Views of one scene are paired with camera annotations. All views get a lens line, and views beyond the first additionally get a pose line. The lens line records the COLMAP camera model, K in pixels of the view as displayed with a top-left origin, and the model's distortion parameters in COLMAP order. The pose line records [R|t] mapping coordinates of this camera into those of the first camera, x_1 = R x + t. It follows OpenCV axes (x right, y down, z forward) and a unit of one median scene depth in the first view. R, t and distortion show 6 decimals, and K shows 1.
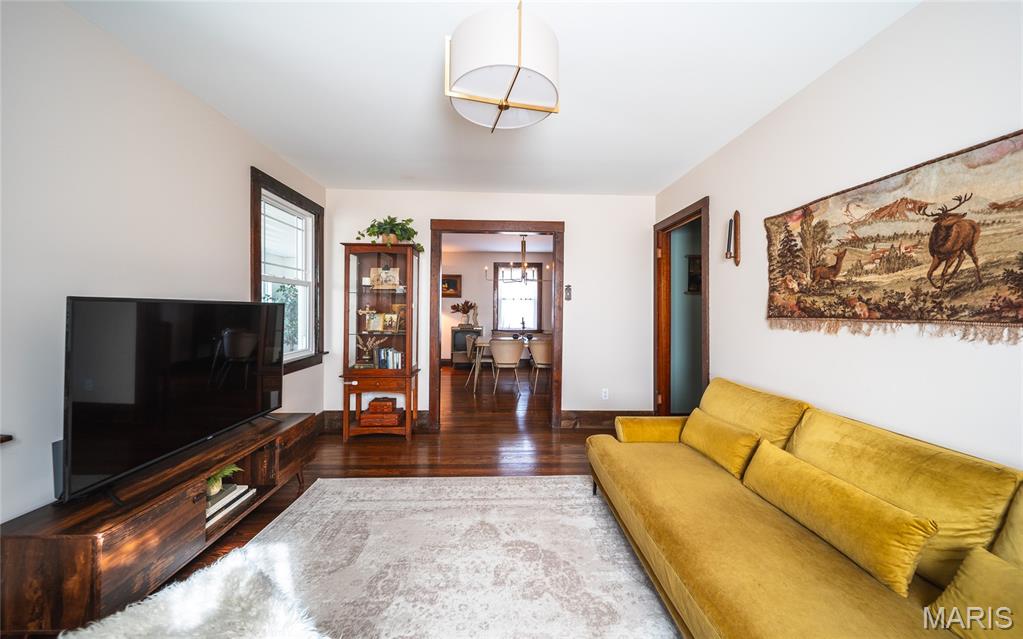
lens RADIAL K [[386.2, 0, 511.5], [0, 386.2, 312.8], [0, 0, 1]] dist [0.000761, 0.000022]
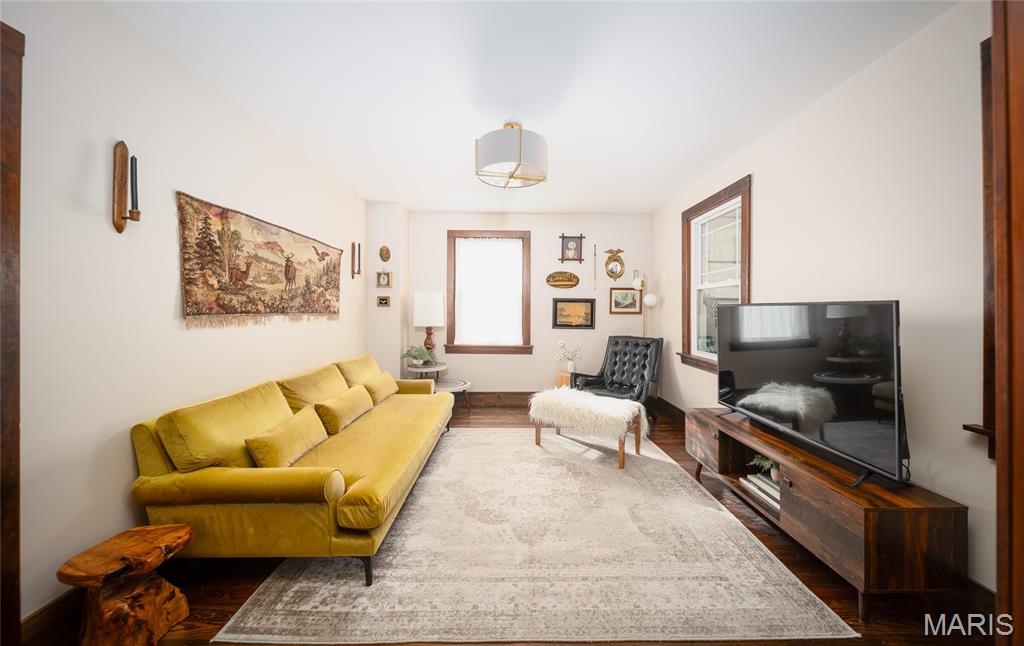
lens RADIAL K [[788.4, 0, 512.9], [0, 788.4, 319.3], [0, 0, 1]] dist [-0.001192, -0.000257]
pose [[-0.999507, -0.006966, 0.030626, -0.096668], [-0.006400, 0.999808, 0.018523, -0.018615], [-0.030749, 0.018318, -0.999359, 3.179436]]
